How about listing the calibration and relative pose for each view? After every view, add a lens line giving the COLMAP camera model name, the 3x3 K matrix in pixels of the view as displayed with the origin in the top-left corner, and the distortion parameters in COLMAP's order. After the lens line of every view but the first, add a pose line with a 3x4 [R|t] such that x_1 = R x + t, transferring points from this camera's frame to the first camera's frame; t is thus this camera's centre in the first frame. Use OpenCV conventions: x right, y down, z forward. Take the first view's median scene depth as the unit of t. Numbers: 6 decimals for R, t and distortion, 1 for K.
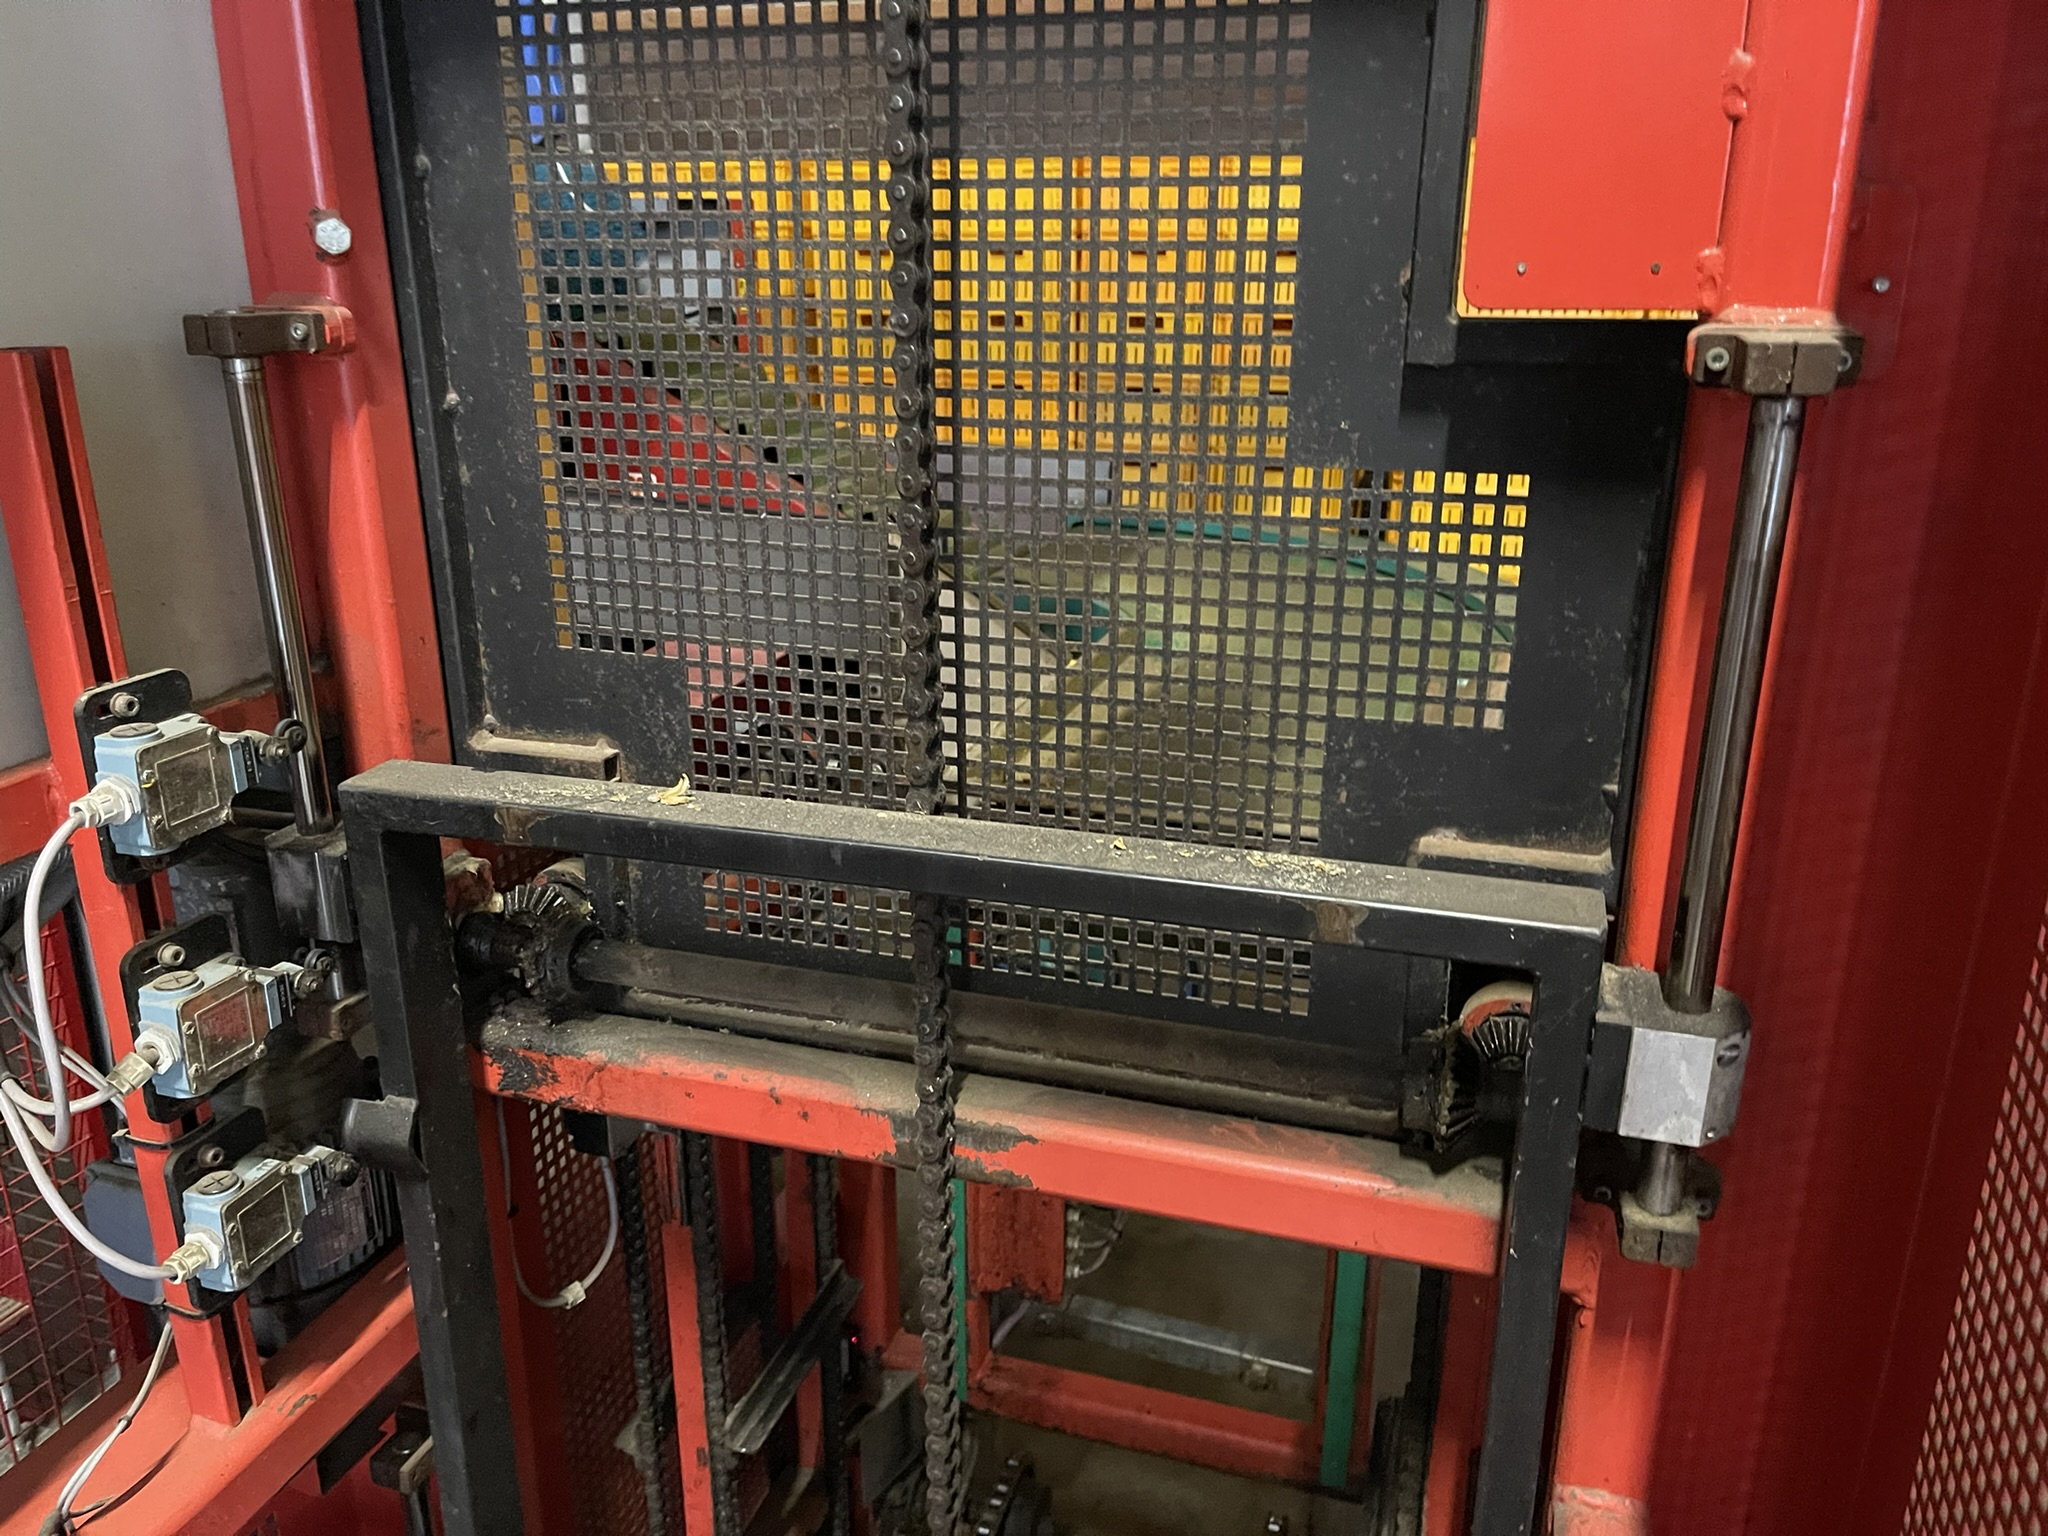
lens RADIAL K [[1528.7, 0, 1024.0], [0, 1528.7, 768.0], [0, 0, 1]] dist [0.010166, -0.004220]
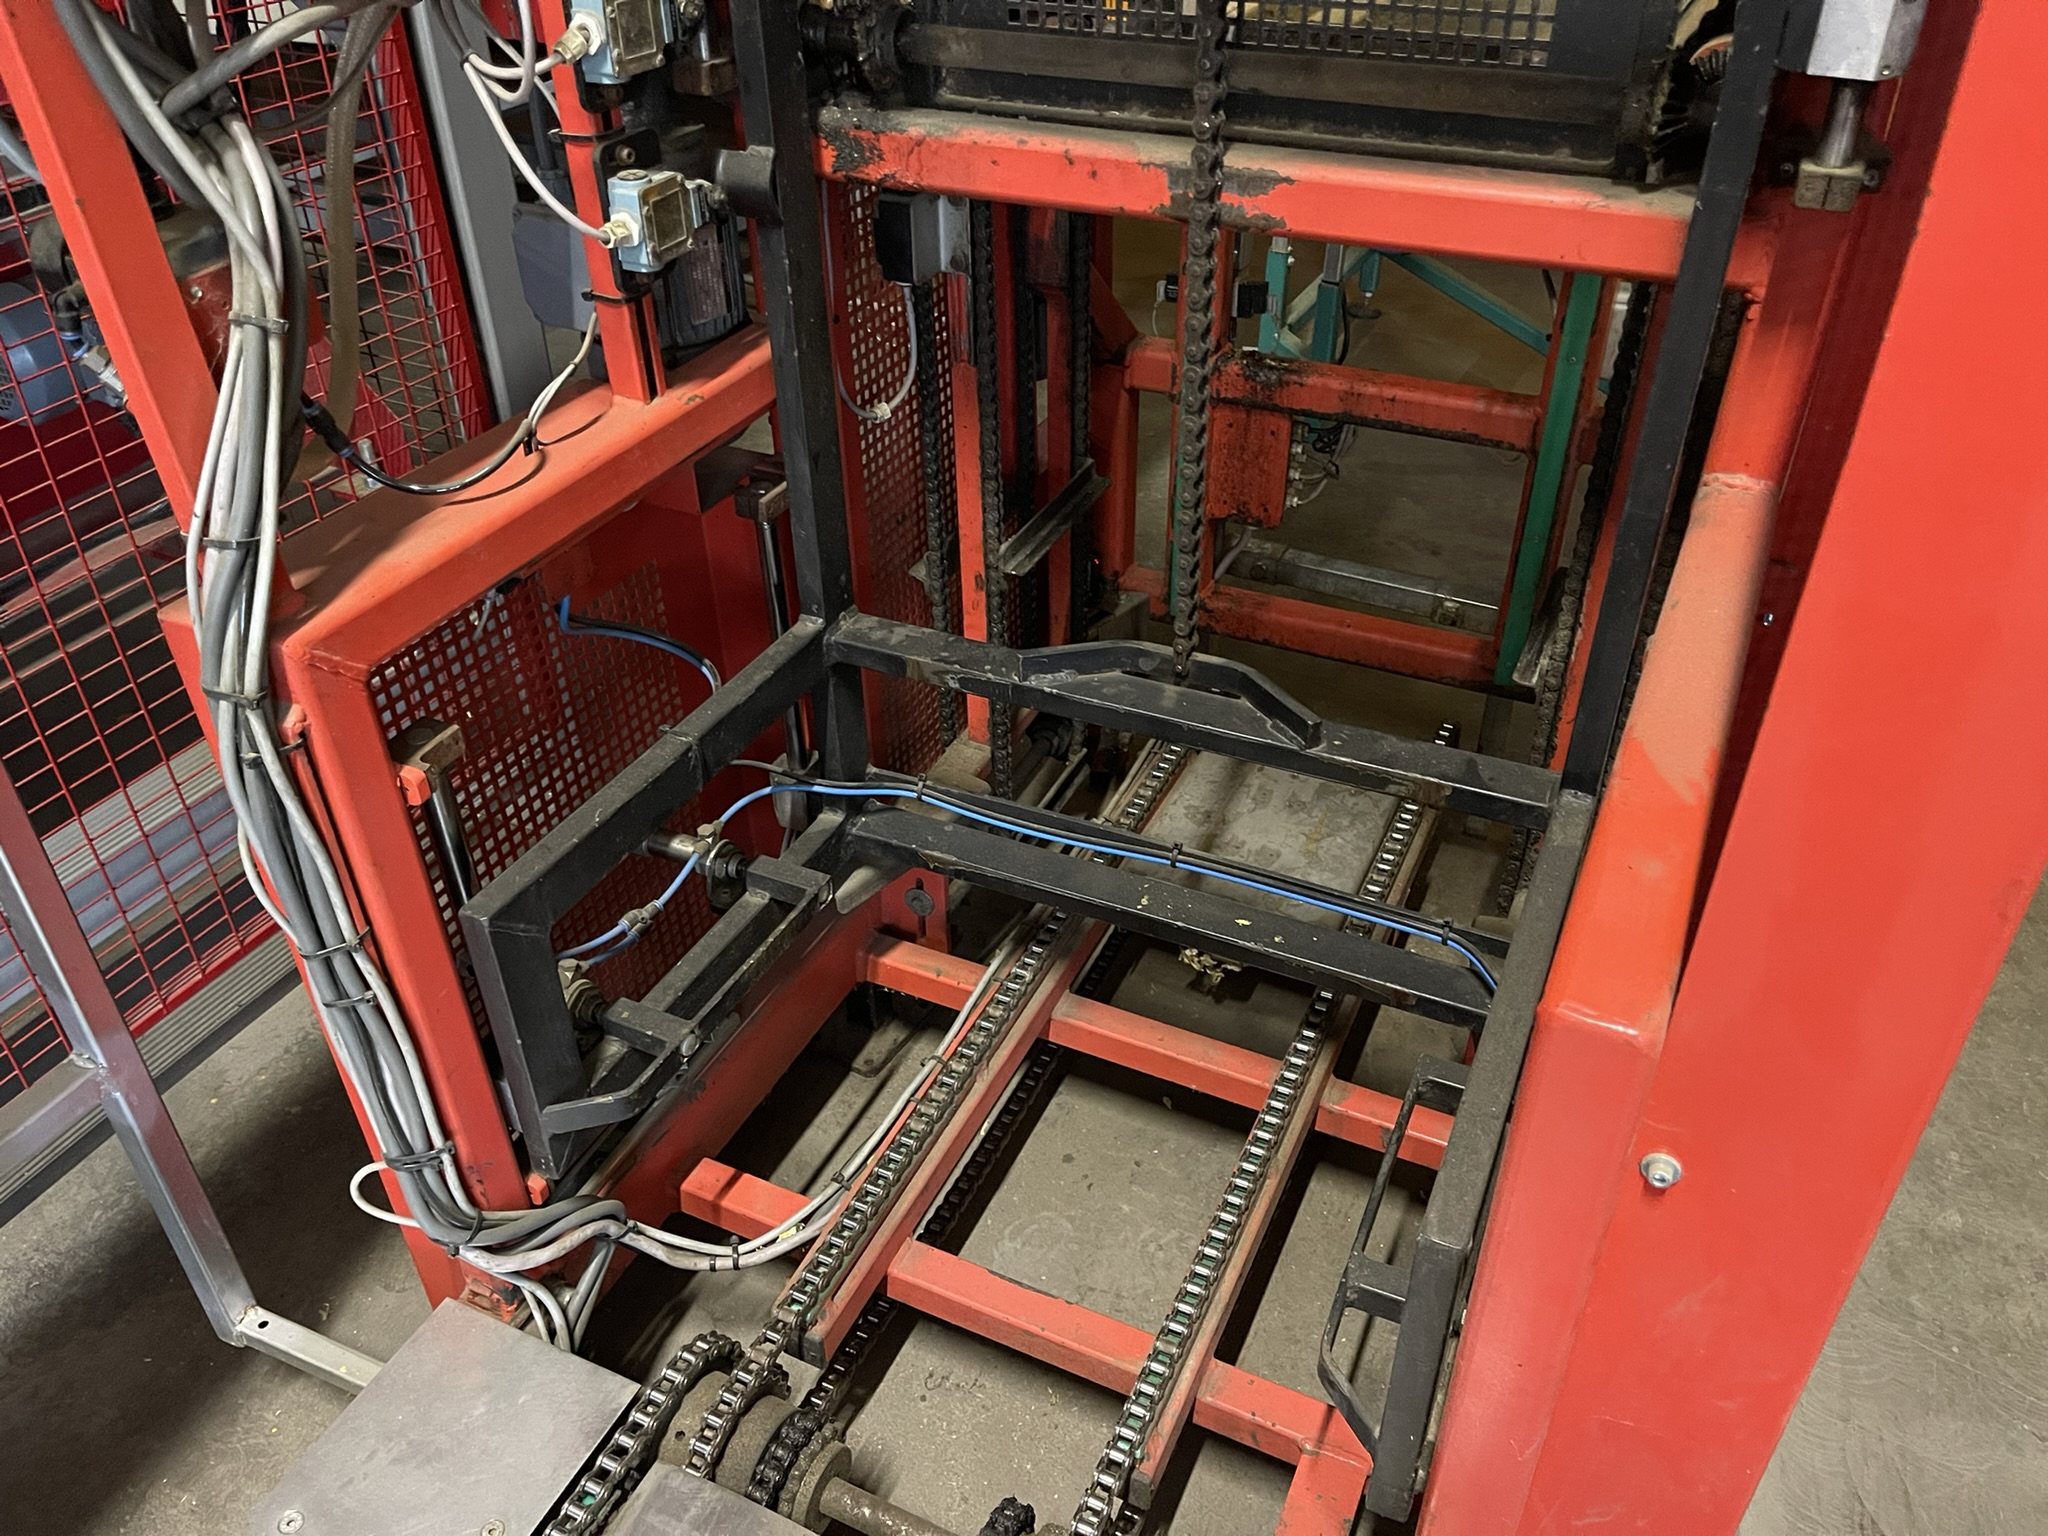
lens RADIAL K [[1524.4, 0, 1052.0], [0, 1524.4, 770.0], [0, 0, 1]] dist [0.079813, -0.110061]
pose [[0.991984, 0.068365, -0.106269, -0.017906], [-0.032478, 0.950693, 0.308427, 0.298966], [0.122115, -0.302504, 0.945293, -0.264127]]
